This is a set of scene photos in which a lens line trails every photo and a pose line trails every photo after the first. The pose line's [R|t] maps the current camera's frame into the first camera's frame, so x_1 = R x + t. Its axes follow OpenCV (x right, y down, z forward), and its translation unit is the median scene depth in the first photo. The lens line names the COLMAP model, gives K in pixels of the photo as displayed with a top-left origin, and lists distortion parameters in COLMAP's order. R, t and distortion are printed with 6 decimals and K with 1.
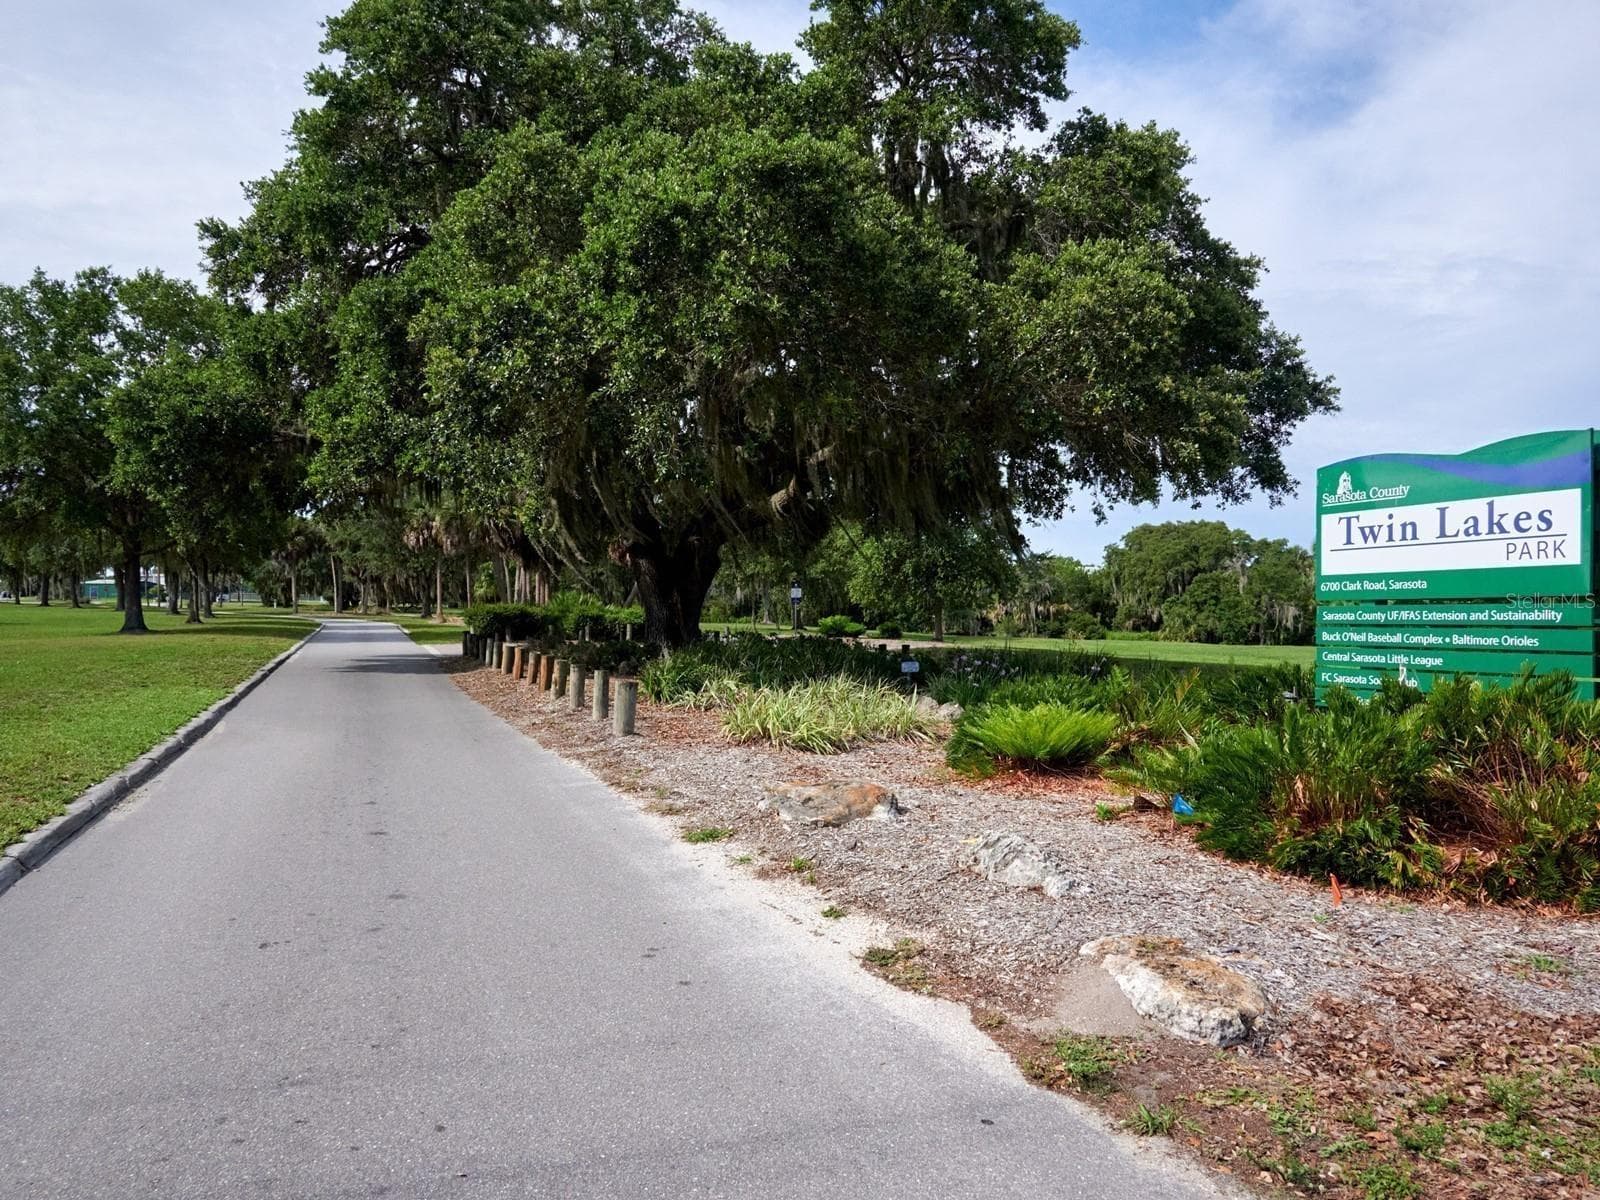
lens RADIAL K [[1183.2, 0, 800.0], [0, 1183.2, 600.0], [0, 0, 1]] dist [-0.009323, -0.001578]
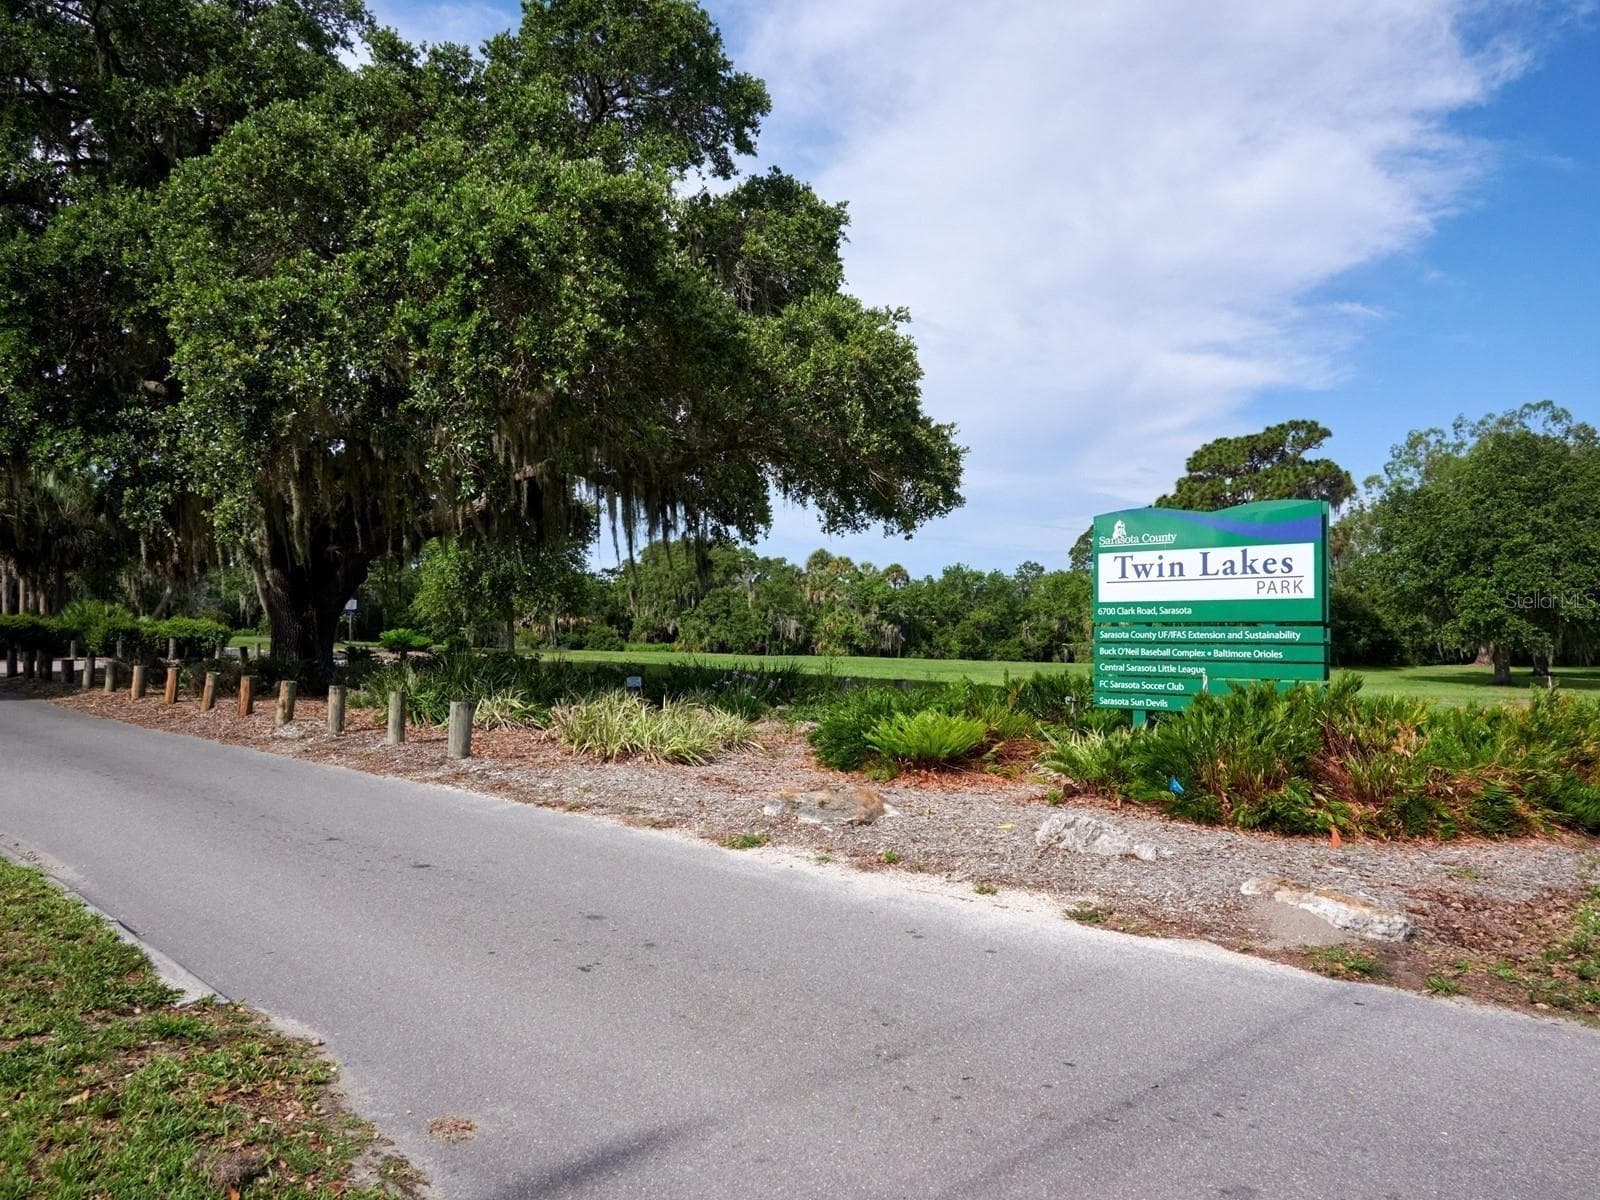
lens RADIAL K [[1183.2, 0, 800.0], [0, 1183.2, 600.0], [0, 0, 1]] dist [-0.009323, -0.001578]
pose [[0.909459, 0.009999, 0.415673, -0.366417], [-0.005972, 0.999922, -0.010988, -0.007648], [-0.415750, 0.007510, 0.909448, -0.003381]]
